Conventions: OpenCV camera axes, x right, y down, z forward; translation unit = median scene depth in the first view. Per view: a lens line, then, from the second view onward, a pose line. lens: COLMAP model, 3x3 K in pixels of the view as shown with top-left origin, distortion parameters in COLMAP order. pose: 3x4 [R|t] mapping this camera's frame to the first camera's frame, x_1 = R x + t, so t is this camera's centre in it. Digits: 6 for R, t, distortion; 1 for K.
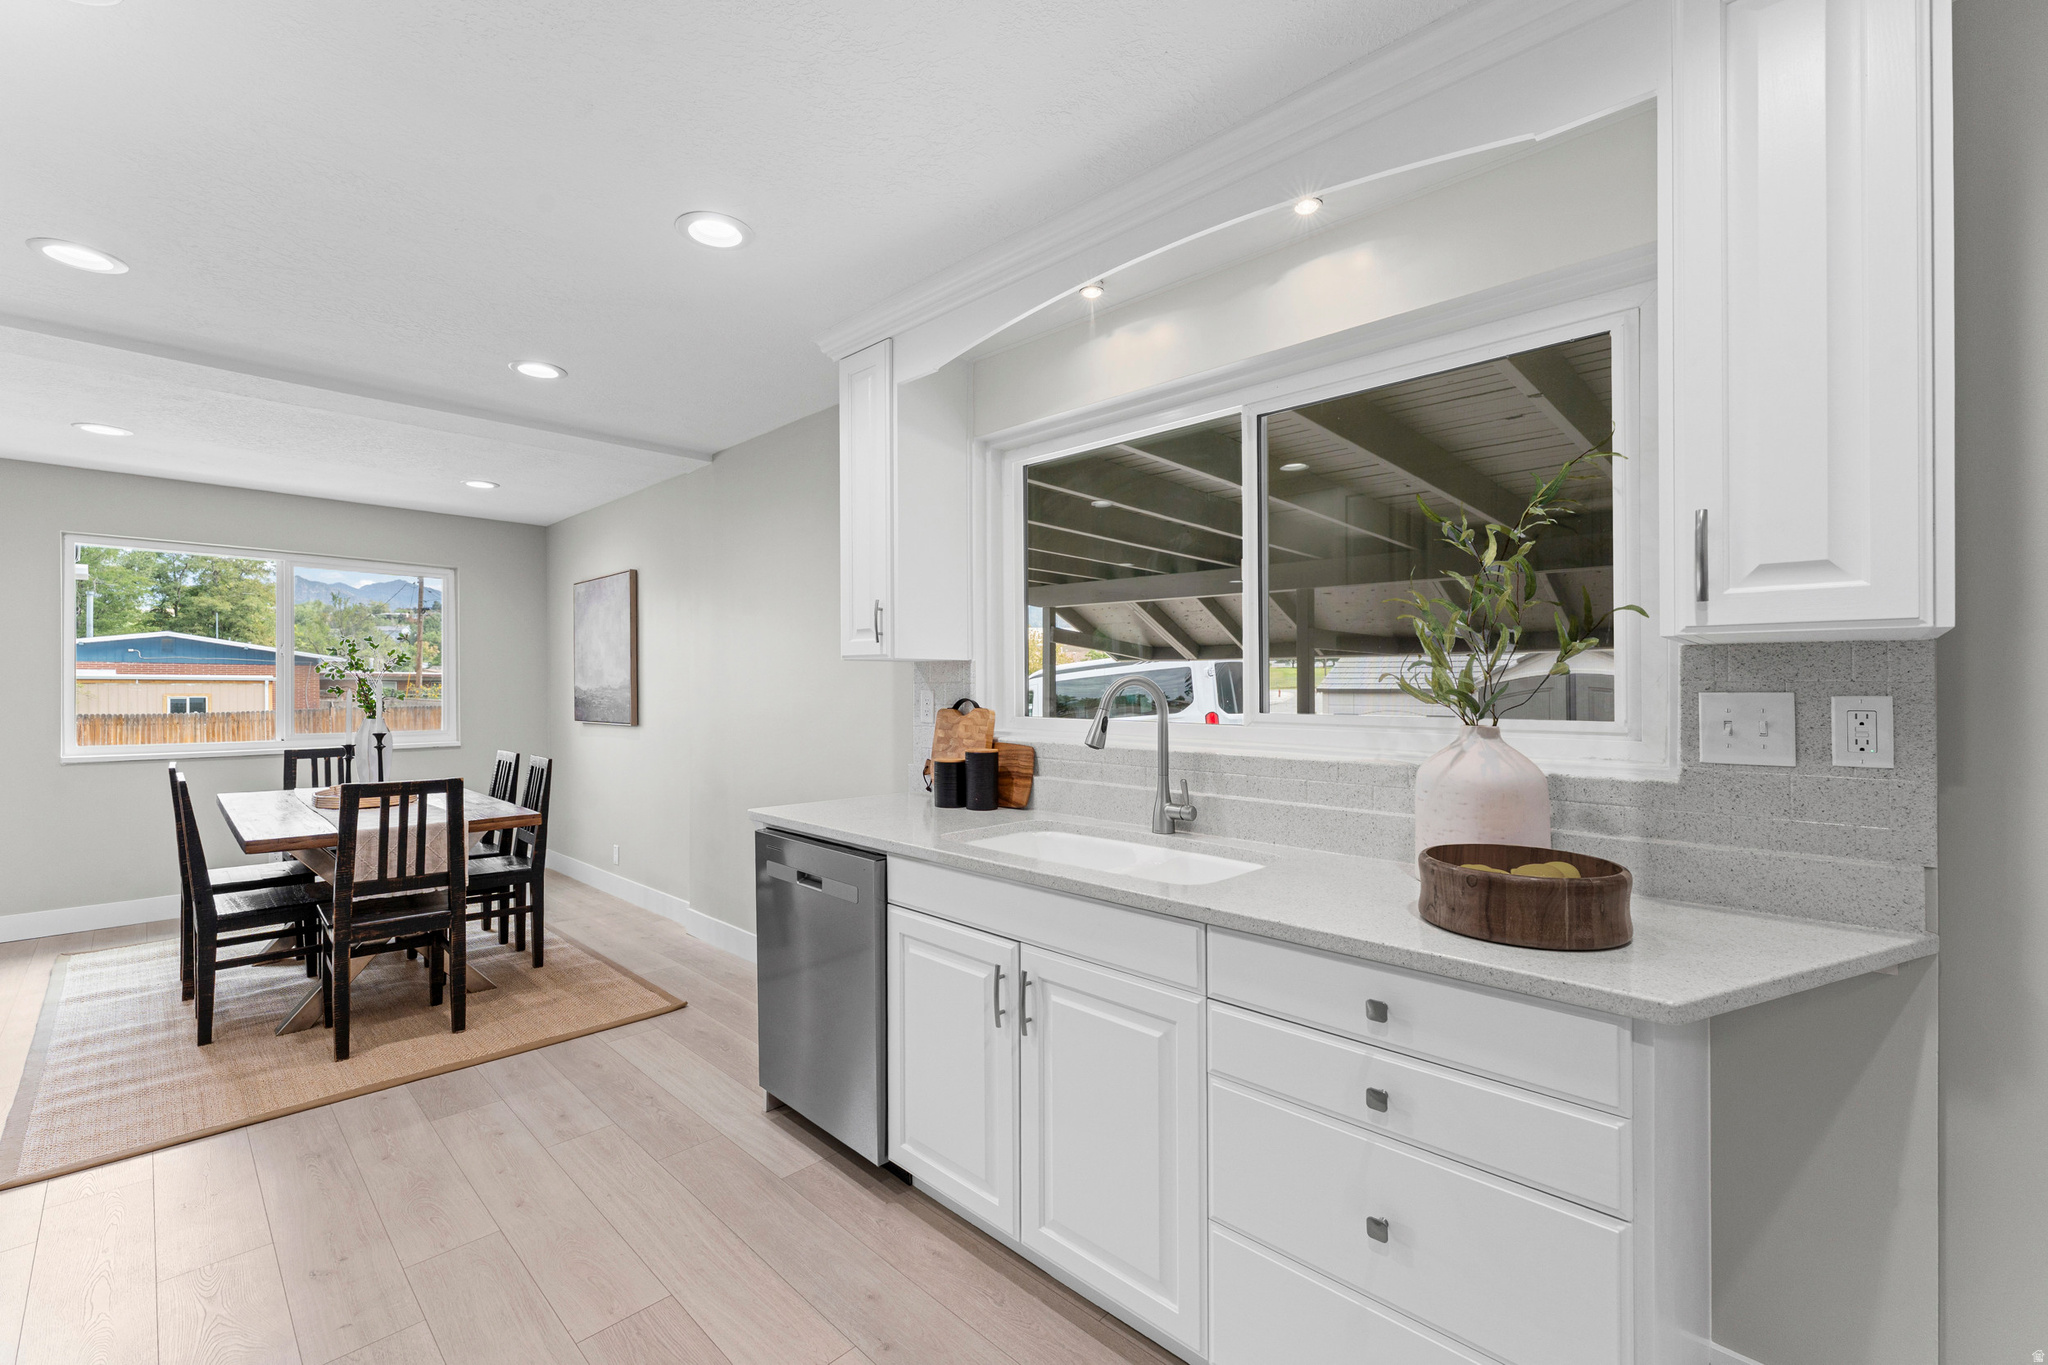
lens RADIAL K [[854.6, 0, 1017.3], [0, 854.6, 689.3], [0, 0, 1]] dist [-0.000337, -0.000088]
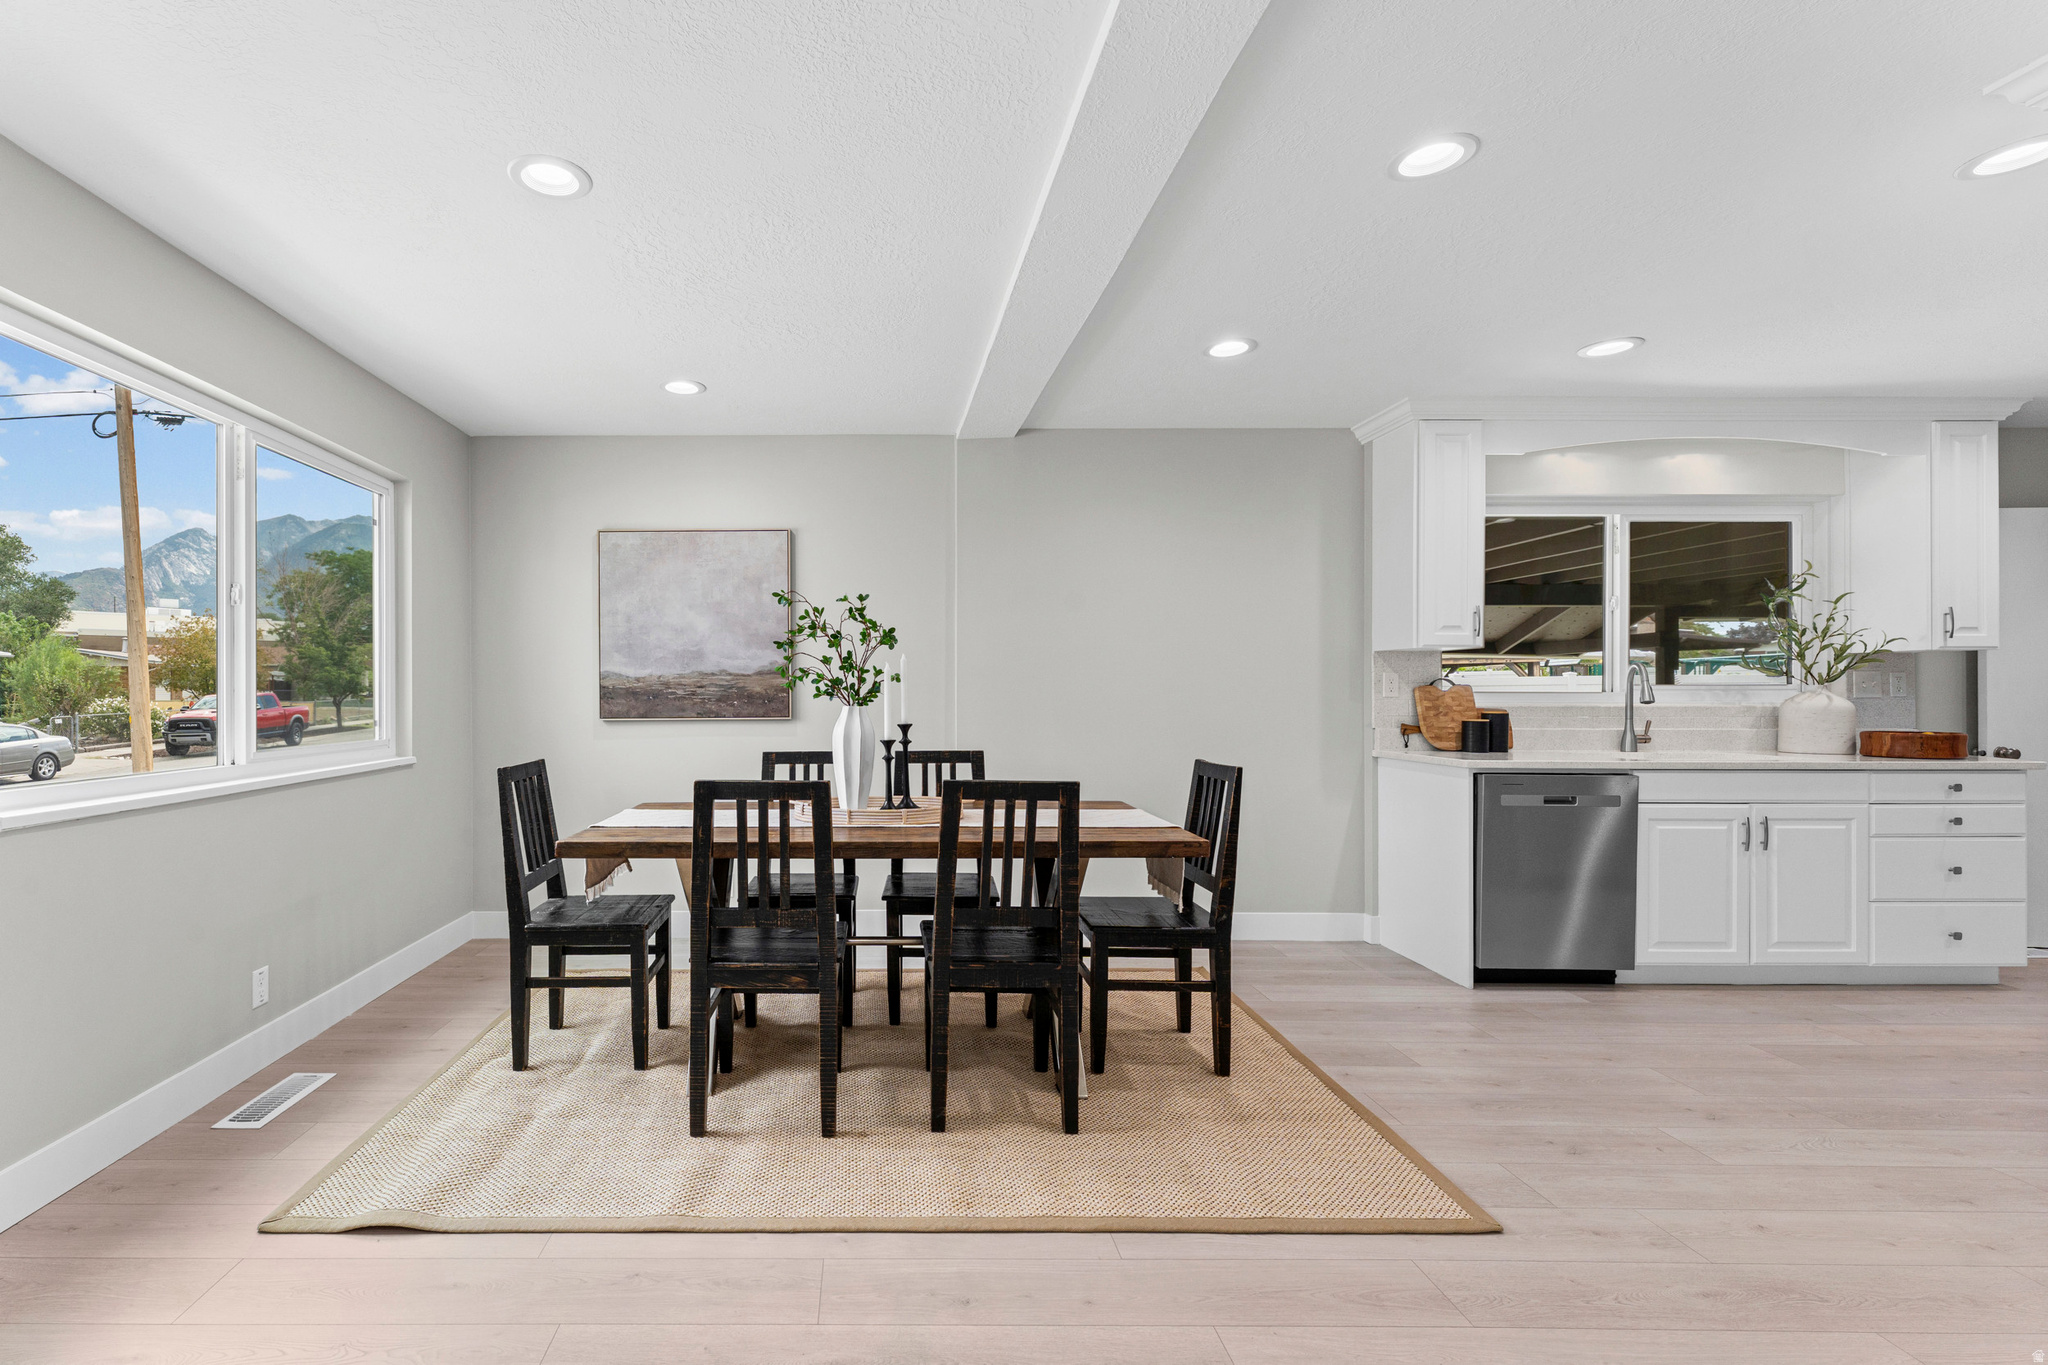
lens RADIAL K [[888.9, 0, 848.0], [0, 888.9, 693.8], [0, 0, 1]] dist [-0.000801, -0.000340]
pose [[0.725812, -0.005080, 0.687874, -1.680655], [0.004135, 0.999987, 0.003022, 0.025998], [-0.687881, 0.000651, 0.725823, 0.580839]]
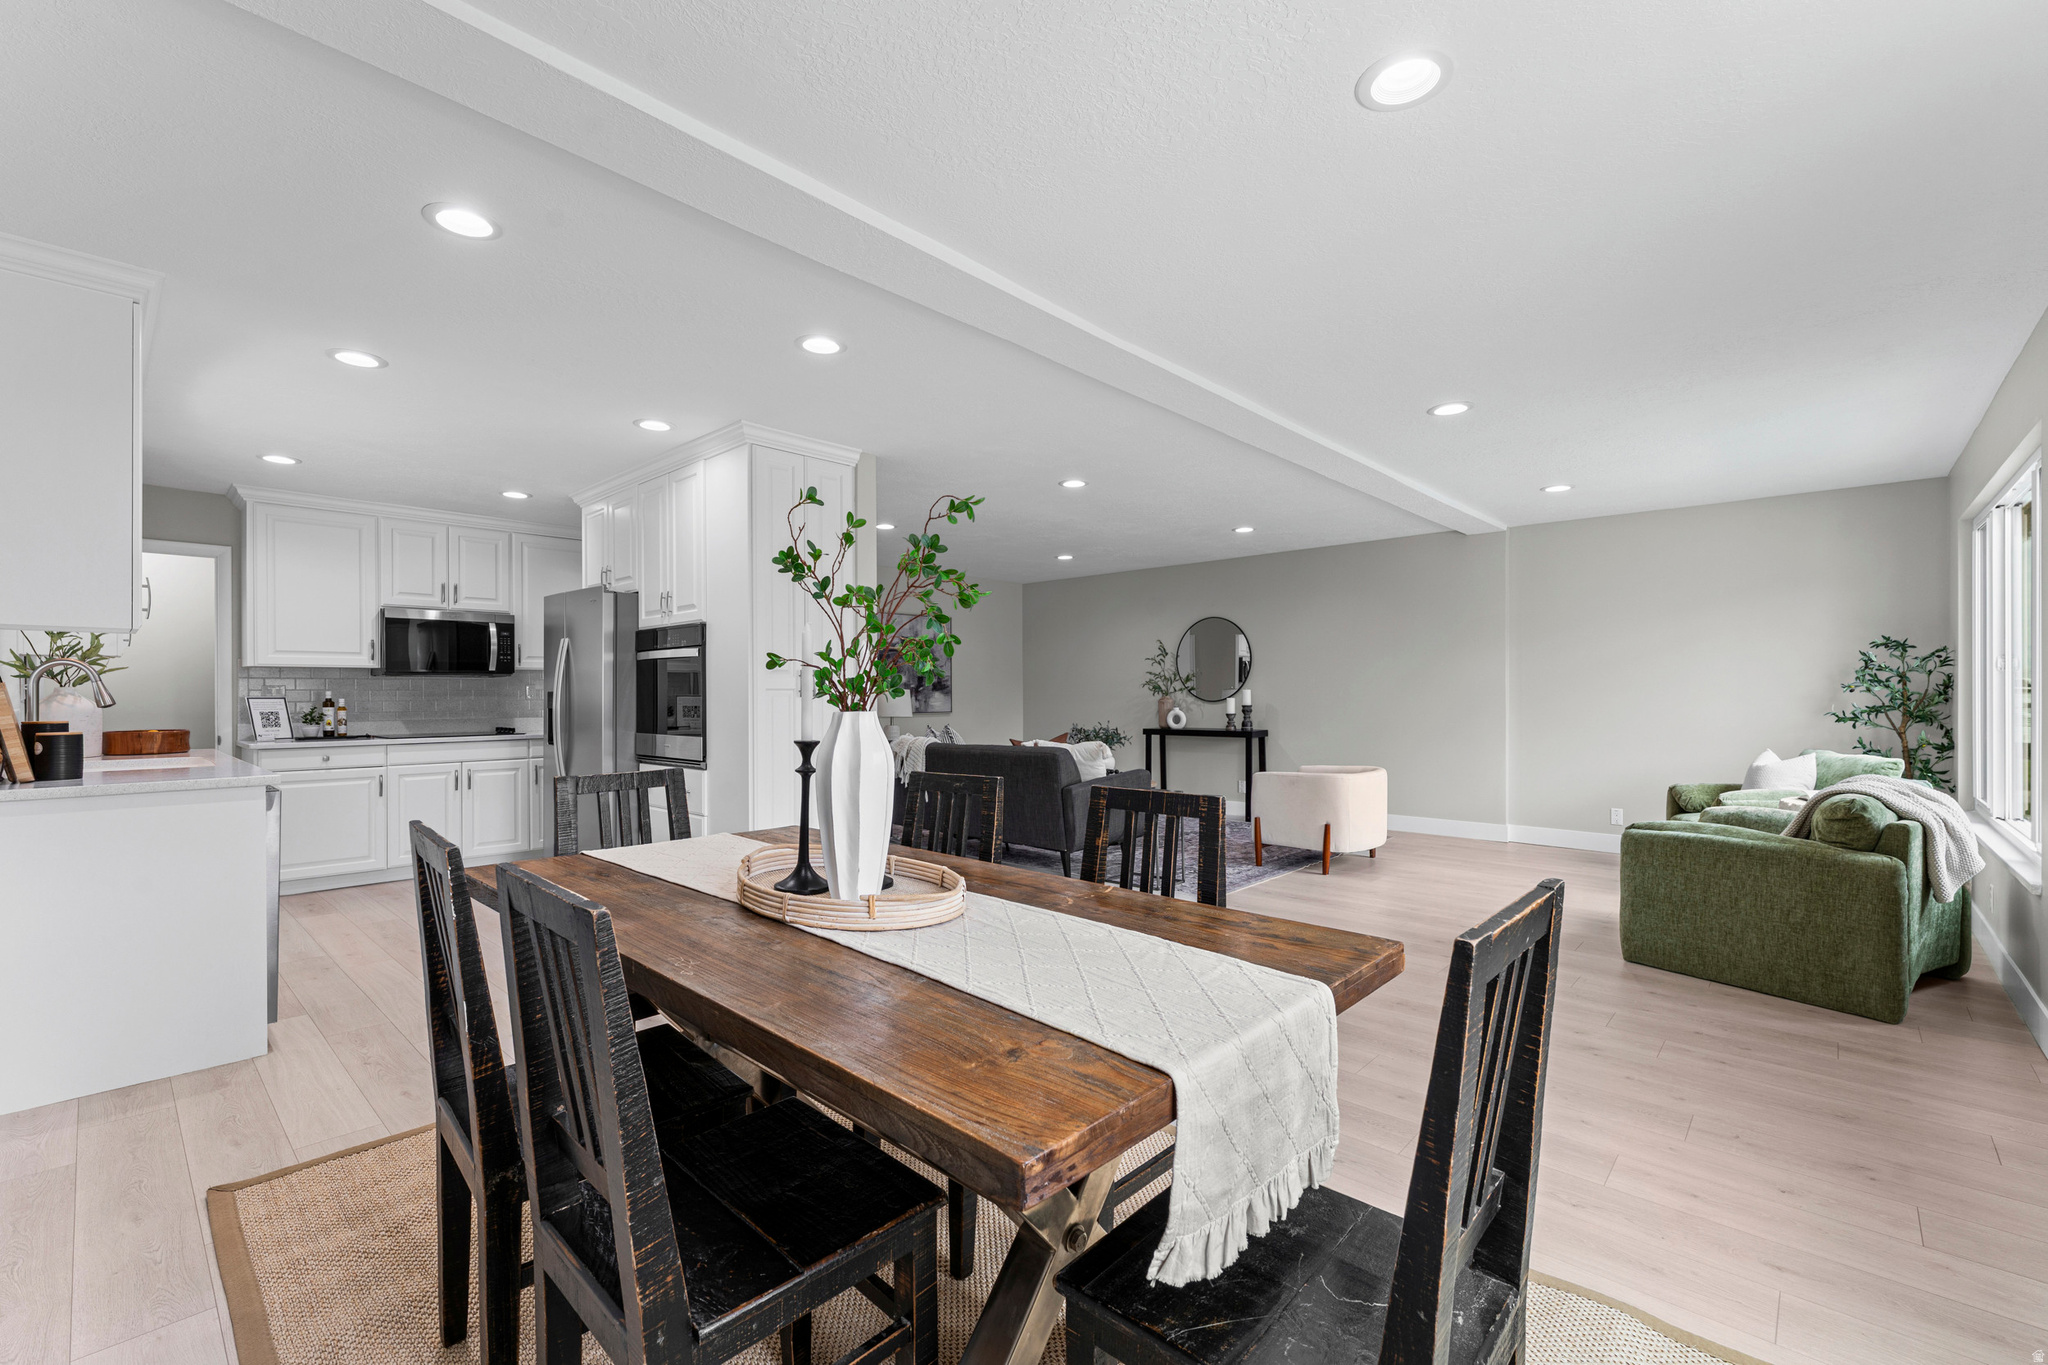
lens RADIAL K [[868.9, 0, 1023.6], [0, 868.9, 691.8], [0, 0, 1]] dist [-0.000663, -0.000557]
pose [[-0.999711, 0.000130, -0.024031, -1.074620], [0.000105, 0.999999, 0.001047, 0.027770], [0.024031, 0.001044, -0.999711, 1.854737]]
